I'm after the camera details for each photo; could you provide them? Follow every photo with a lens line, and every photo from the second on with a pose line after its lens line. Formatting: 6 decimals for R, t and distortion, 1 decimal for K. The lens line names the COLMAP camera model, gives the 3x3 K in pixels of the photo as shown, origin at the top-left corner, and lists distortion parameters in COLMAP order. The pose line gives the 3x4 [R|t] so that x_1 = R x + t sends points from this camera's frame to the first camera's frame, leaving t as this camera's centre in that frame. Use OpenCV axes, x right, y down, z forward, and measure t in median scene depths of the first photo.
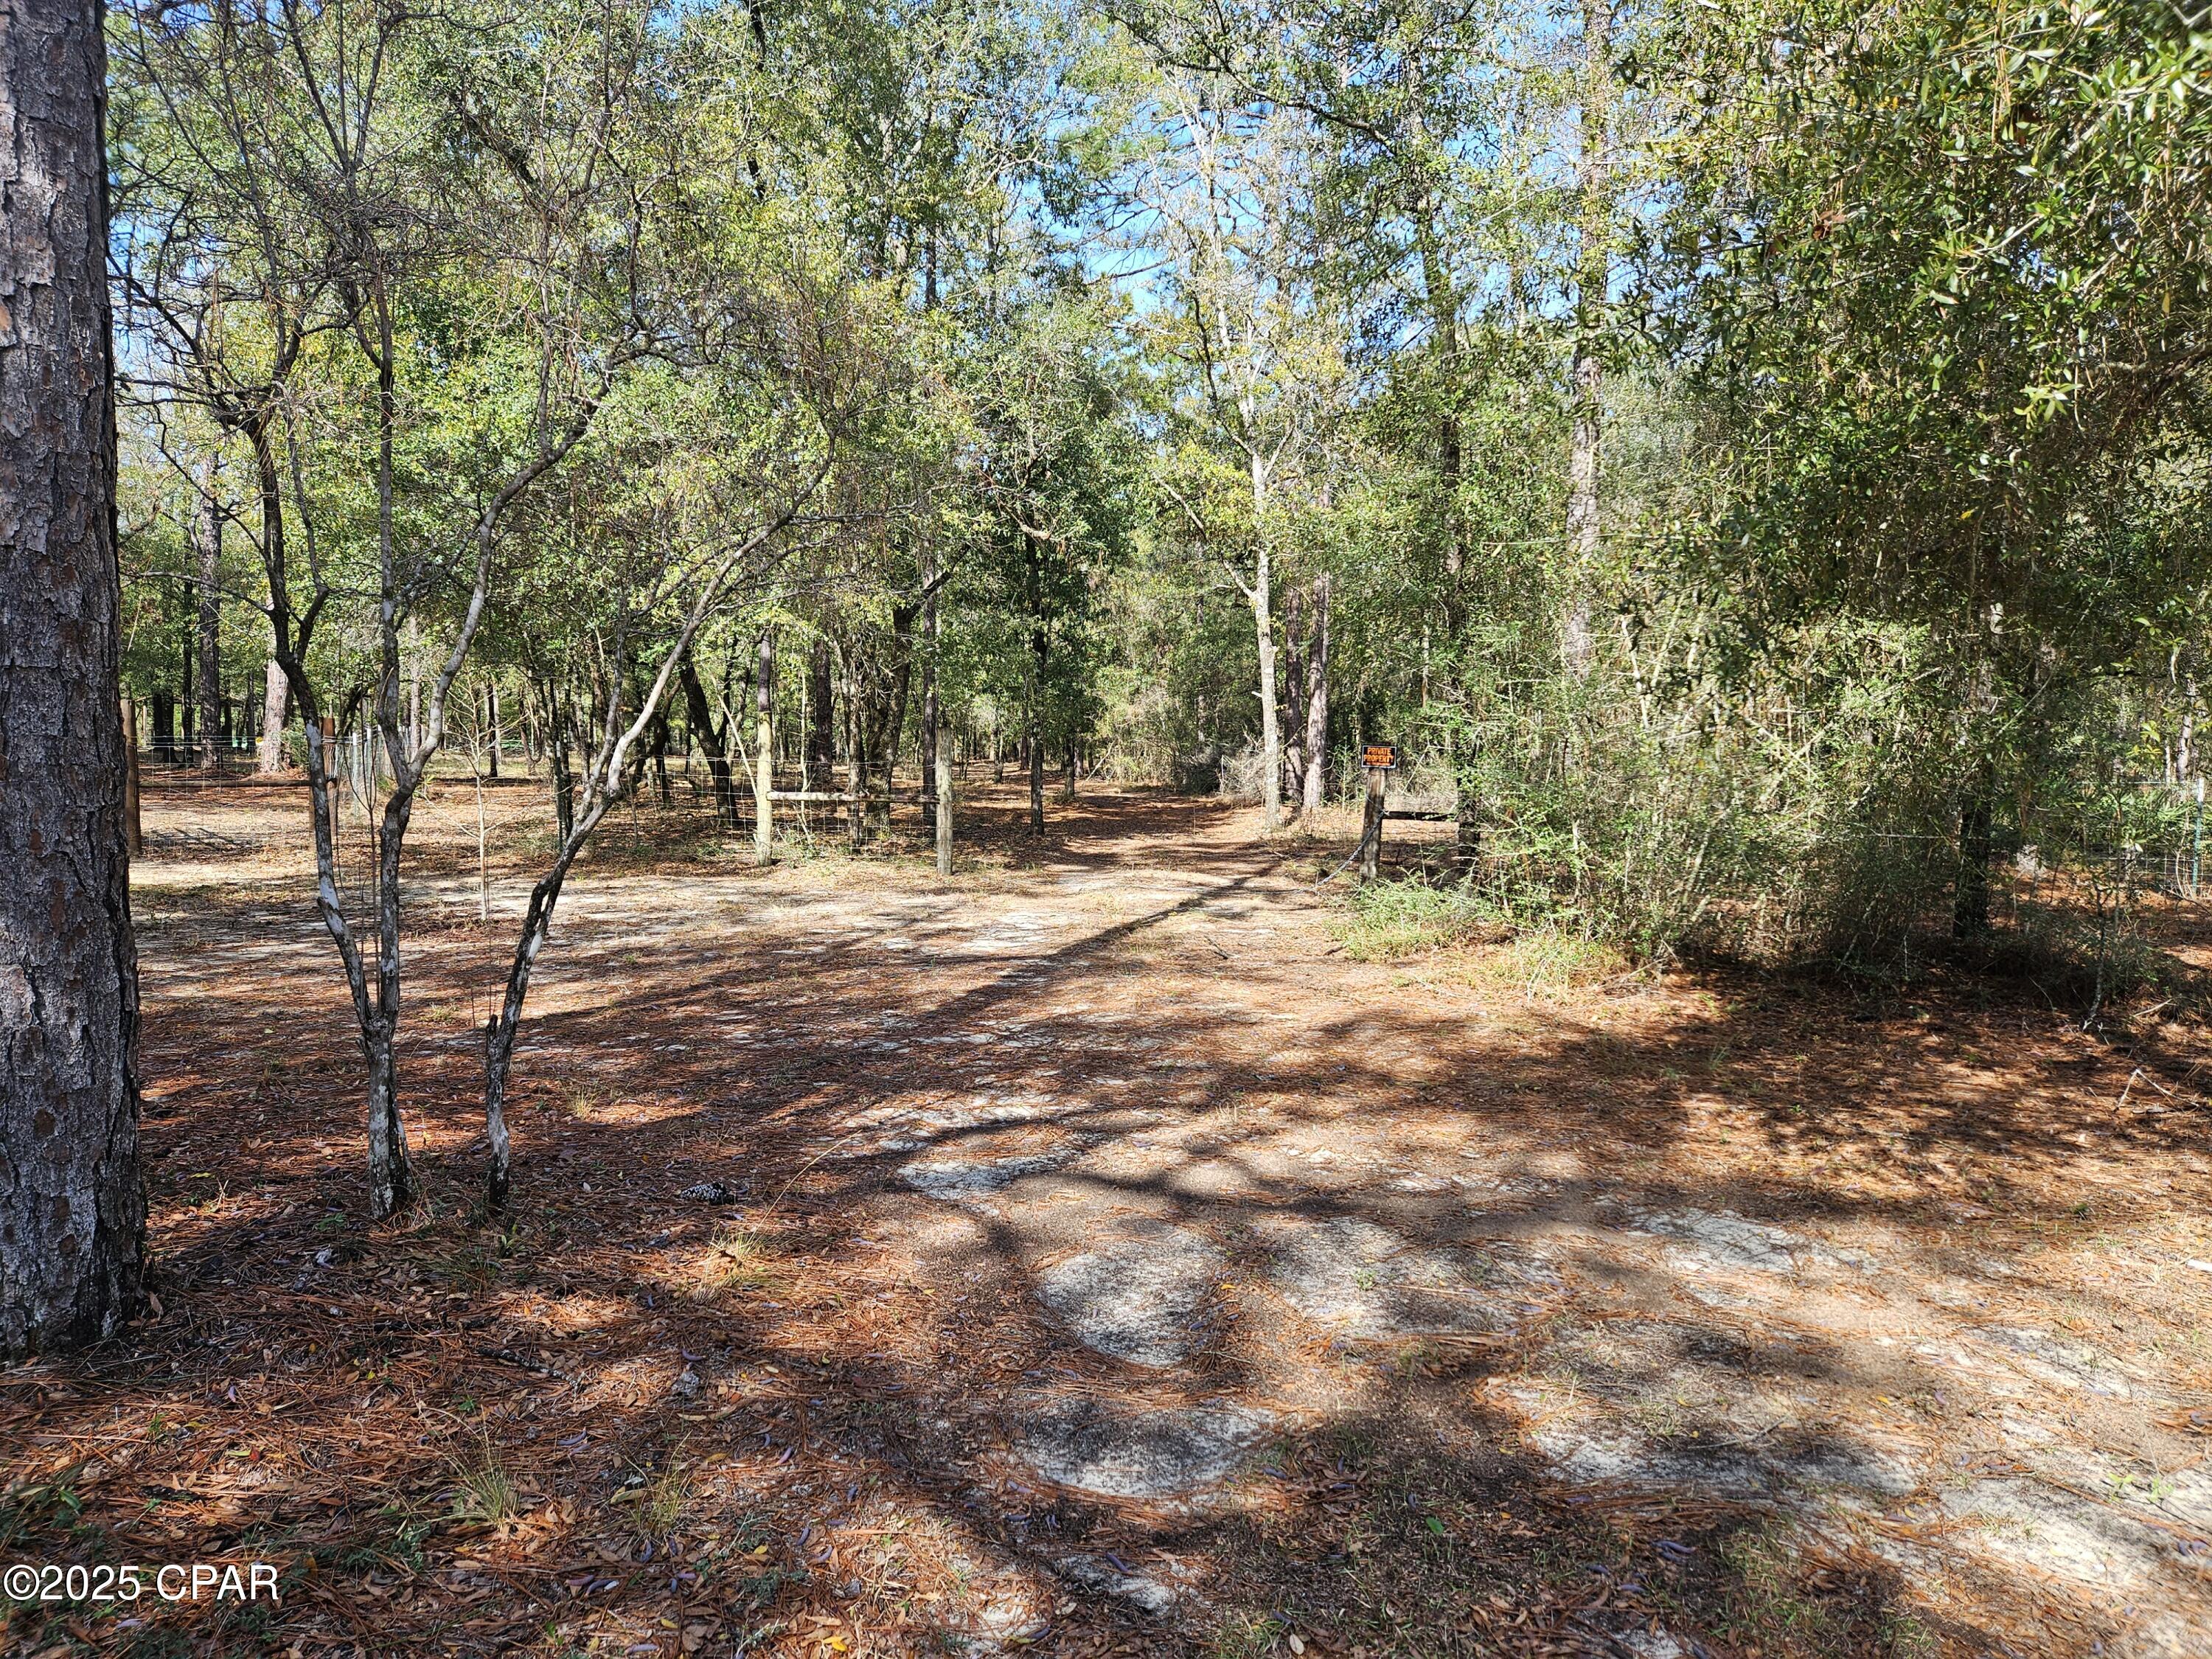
lens RADIAL K [[1444.9, 0, 1102.5], [0, 1444.9, 826.8], [0, 0, 1]] dist [0.065356, -0.055704]
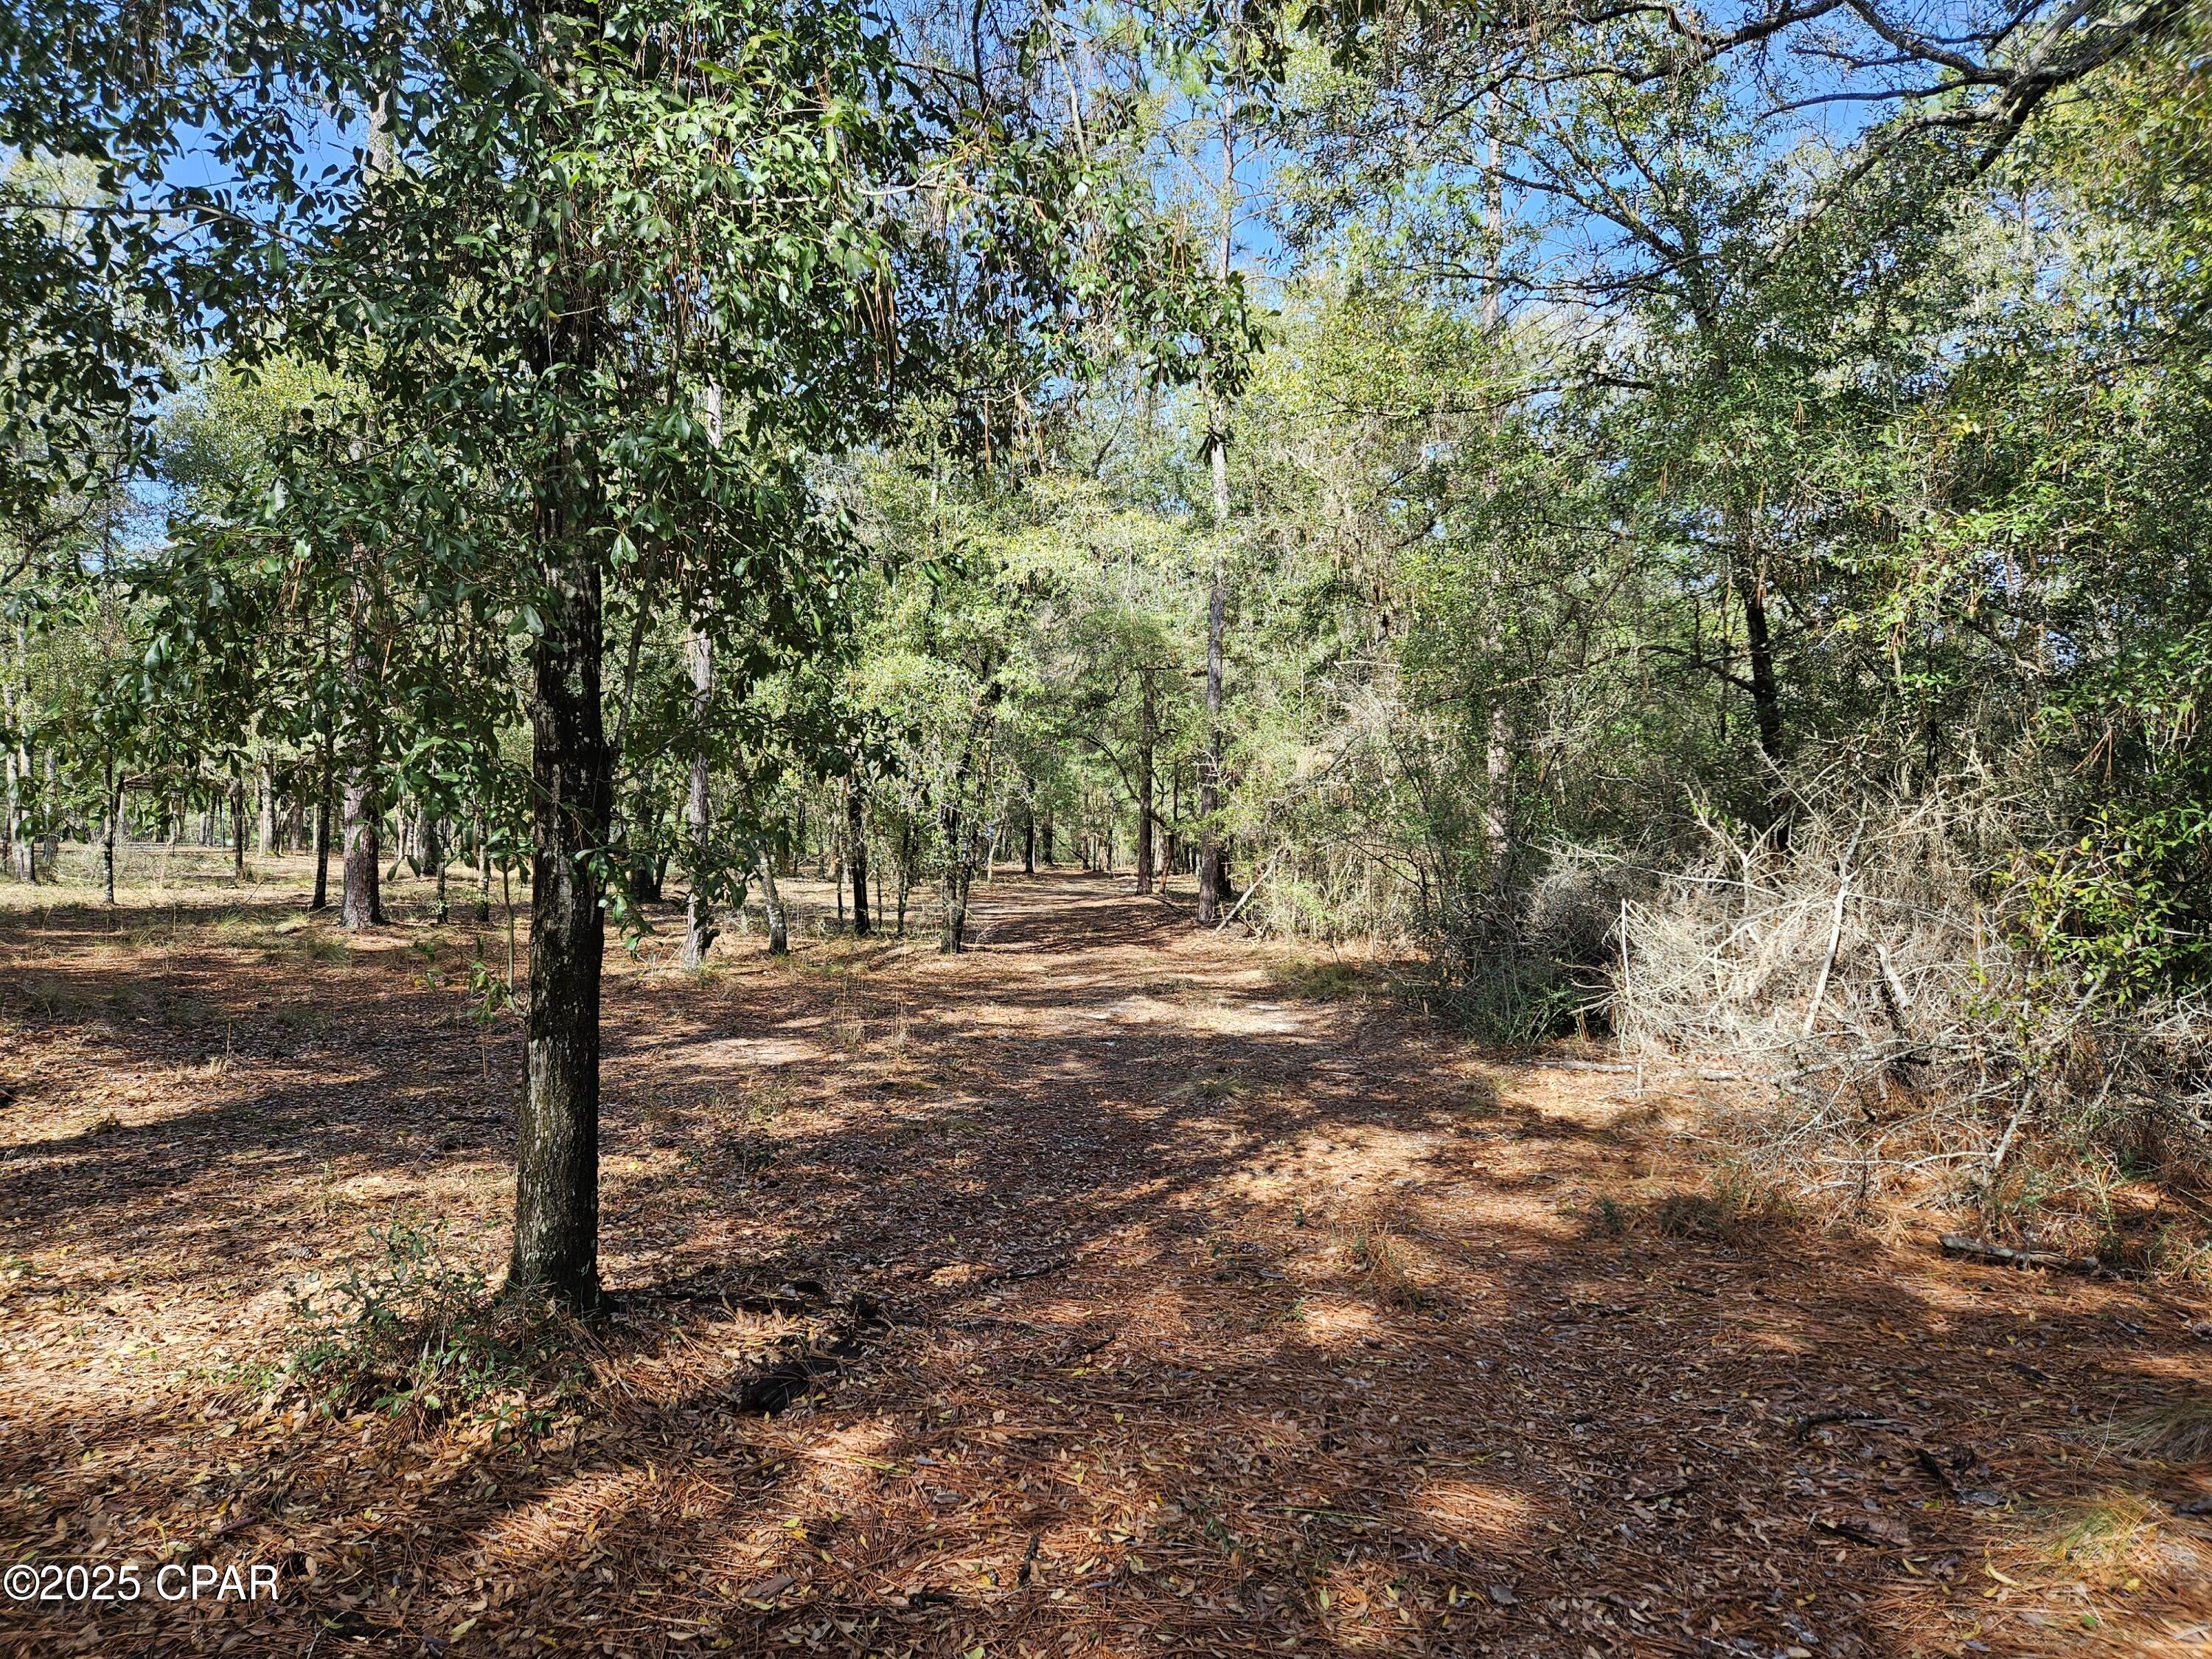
lens RADIAL K [[1444.9, 0, 1102.5], [0, 1444.9, 826.8], [0, 0, 1]] dist [0.065356, -0.055704]
pose [[0.986027, 0.011579, -0.166184, 0.038002], [-0.023992, 0.997052, -0.072881, -0.044160], [0.164850, 0.075850, 0.983398, 0.776105]]
